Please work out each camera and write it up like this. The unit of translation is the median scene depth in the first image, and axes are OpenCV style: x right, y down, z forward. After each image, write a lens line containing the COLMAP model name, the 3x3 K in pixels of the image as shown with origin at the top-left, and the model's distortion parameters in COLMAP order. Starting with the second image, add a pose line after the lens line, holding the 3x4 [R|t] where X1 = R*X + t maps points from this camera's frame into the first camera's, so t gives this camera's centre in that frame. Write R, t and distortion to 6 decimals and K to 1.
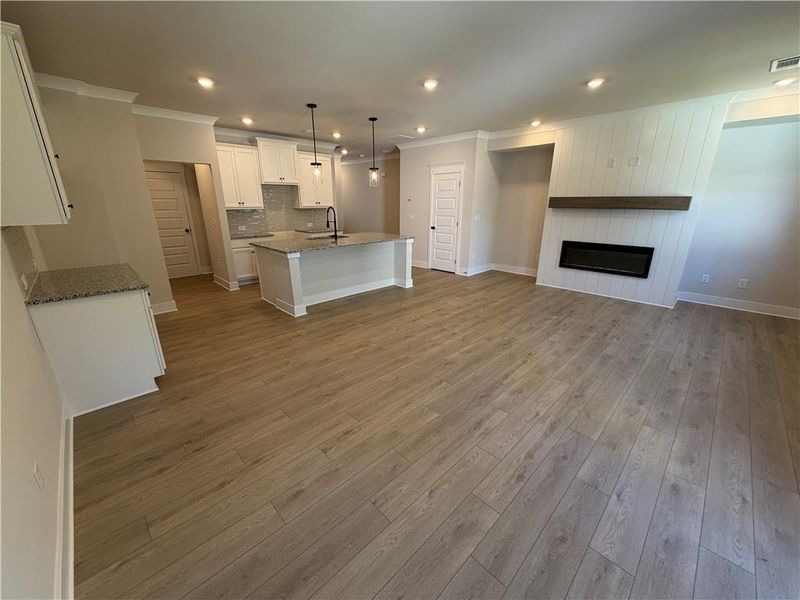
lens RADIAL K [[319.6, 0, 398.5], [0, 319.6, 301.2], [0, 0, 1]] dist [0.000445, -0.000095]
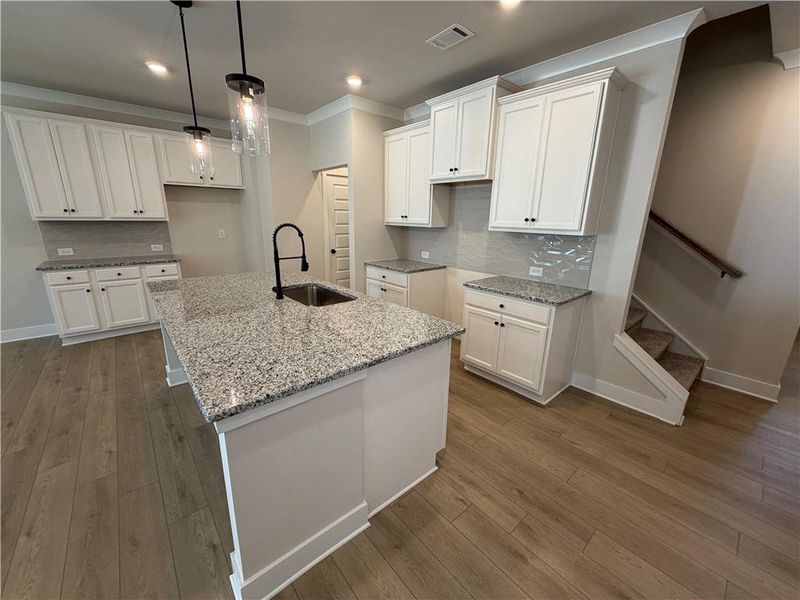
lens RADIAL K [[319.6, 0, 398.5], [0, 319.6, 301.2], [0, 0, 1]] dist [0.000445, -0.000095]
pose [[-0.063243, 0.258837, -0.963848, 0.218031], [-0.315435, 0.911088, 0.265366, -0.374685], [0.946838, 0.320814, 0.024026, 1.207806]]
